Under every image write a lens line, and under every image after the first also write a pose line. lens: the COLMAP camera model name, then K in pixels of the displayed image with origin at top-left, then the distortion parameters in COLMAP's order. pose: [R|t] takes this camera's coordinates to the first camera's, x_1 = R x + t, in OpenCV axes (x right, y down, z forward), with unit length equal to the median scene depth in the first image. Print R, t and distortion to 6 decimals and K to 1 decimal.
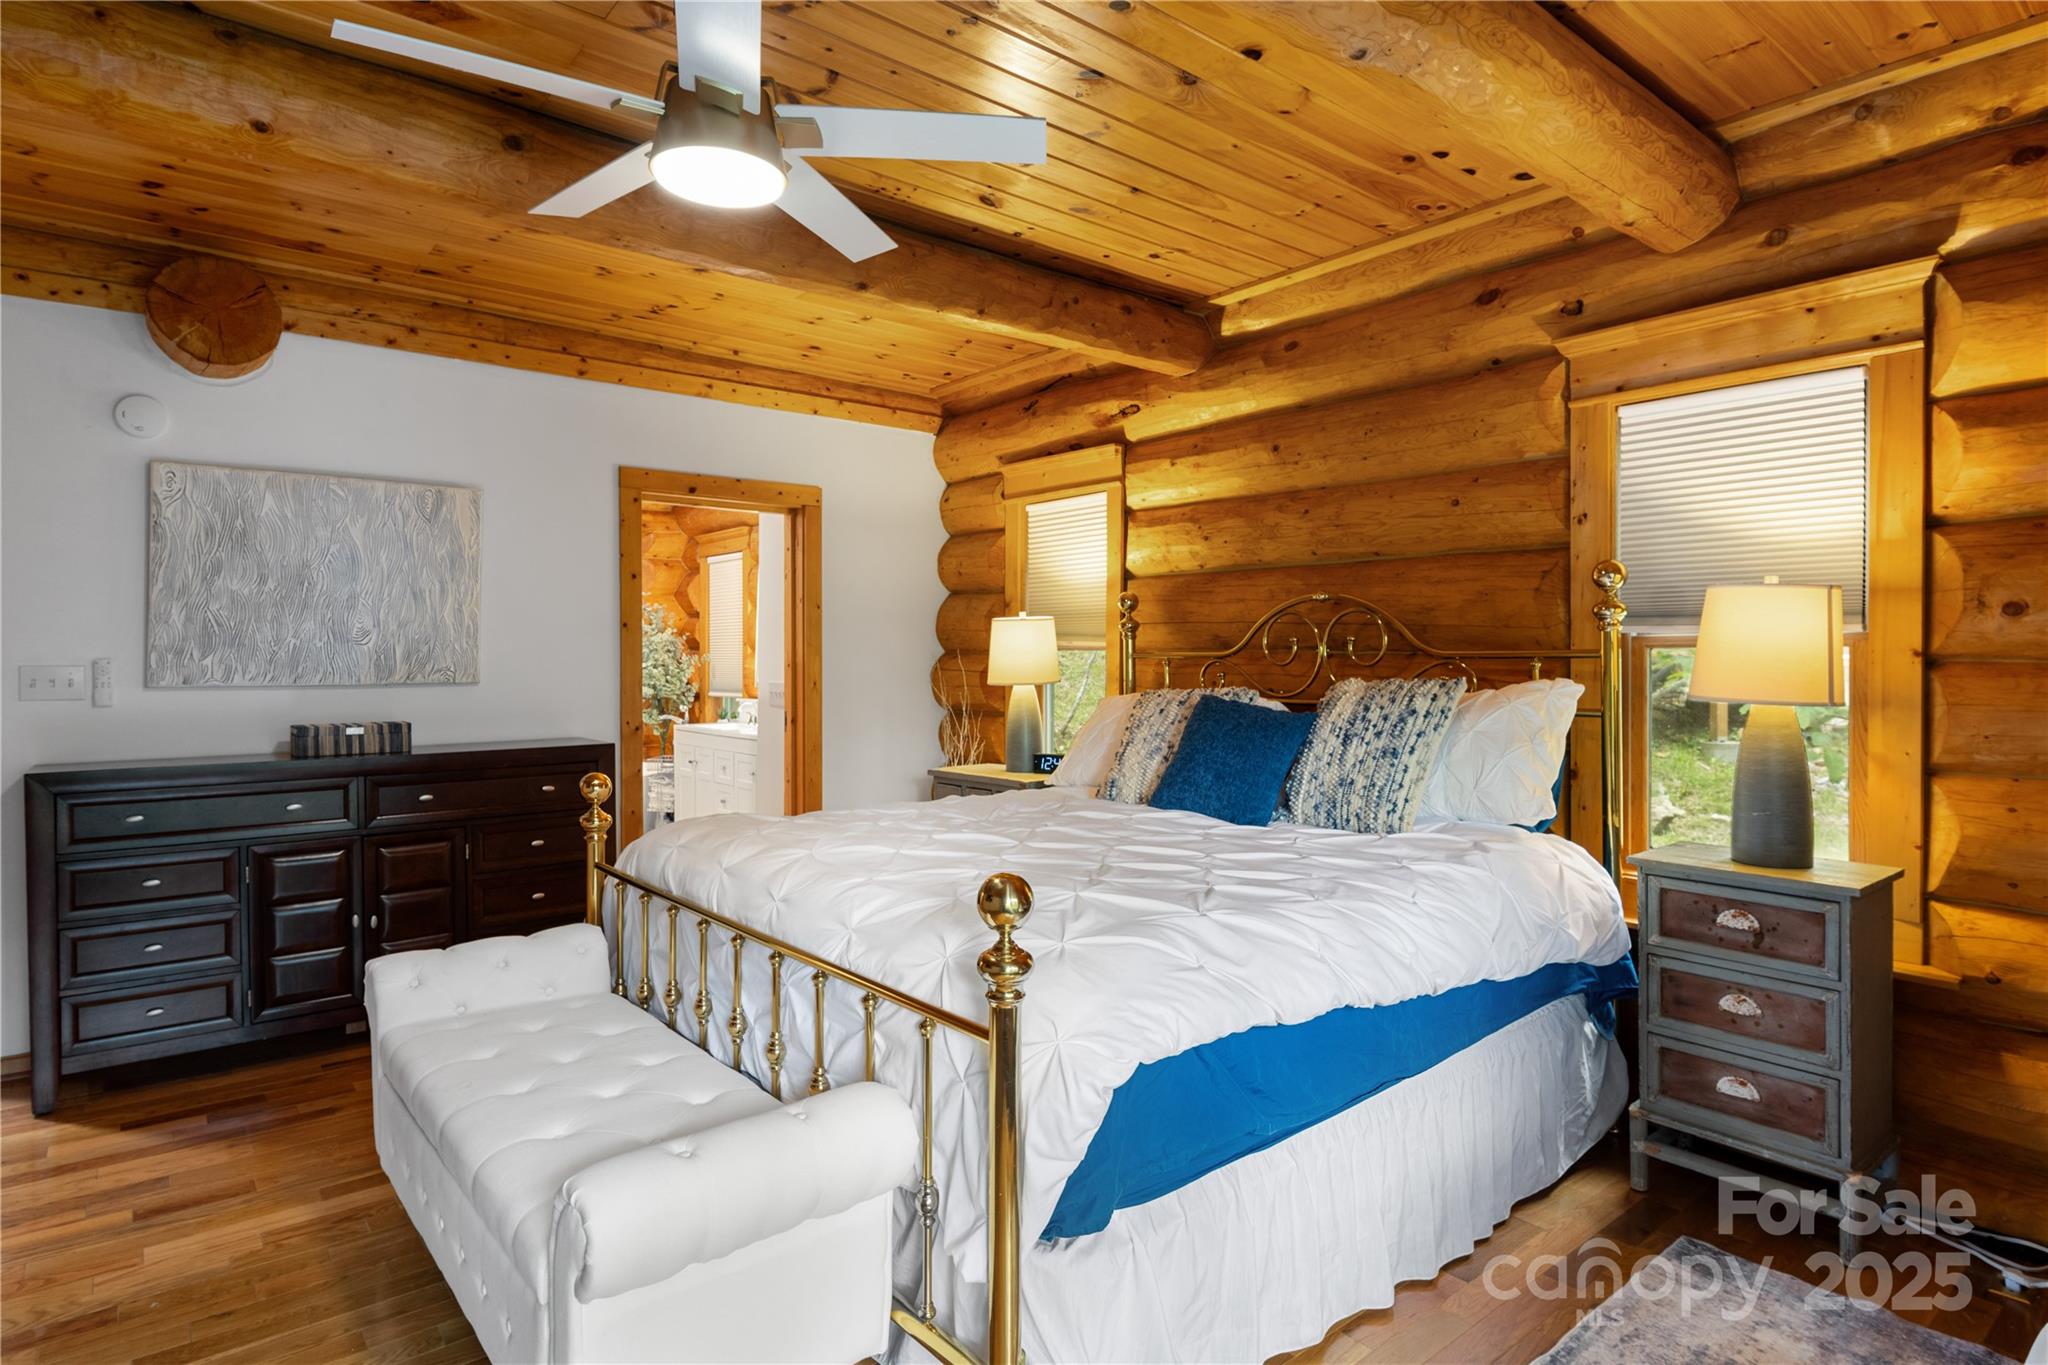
lens RADIAL K [[1103.8, 0, 1027.9], [0, 1103.8, 671.7], [0, 0, 1]] dist [-0.005413, -0.001127]
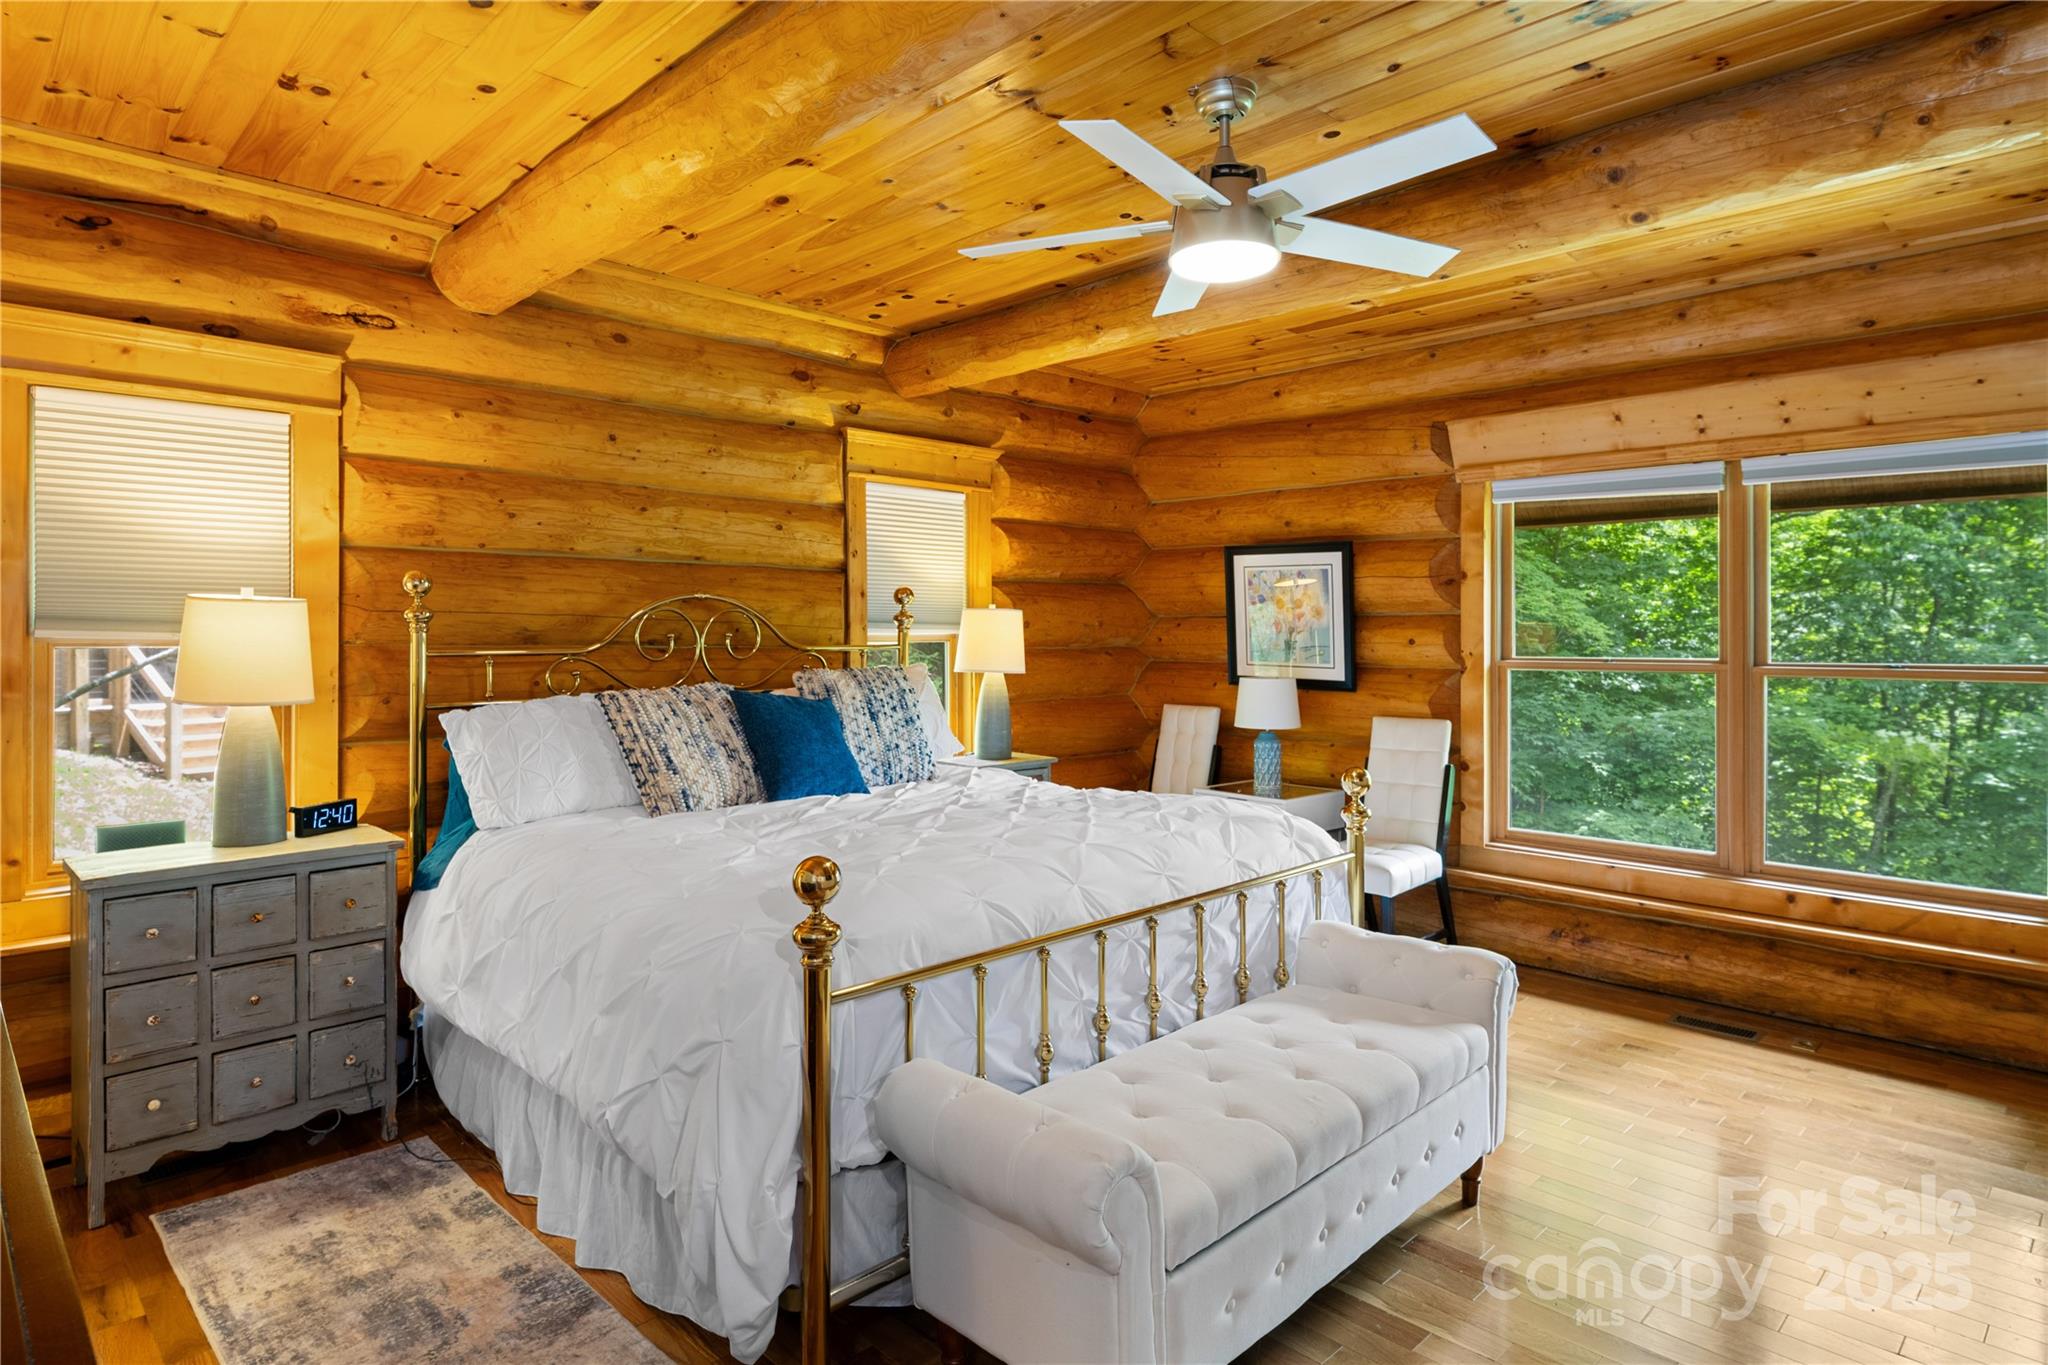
lens RADIAL K [[1135.4, 0, 1027.7], [0, 1135.4, 663.8], [0, 0, 1]] dist [0.010944, -0.005390]
pose [[-0.095098, -0.023939, 0.995180, -0.968243], [0.017968, 0.999507, 0.025760, -0.027764], [-0.995306, 0.020331, -0.094621, 0.877546]]
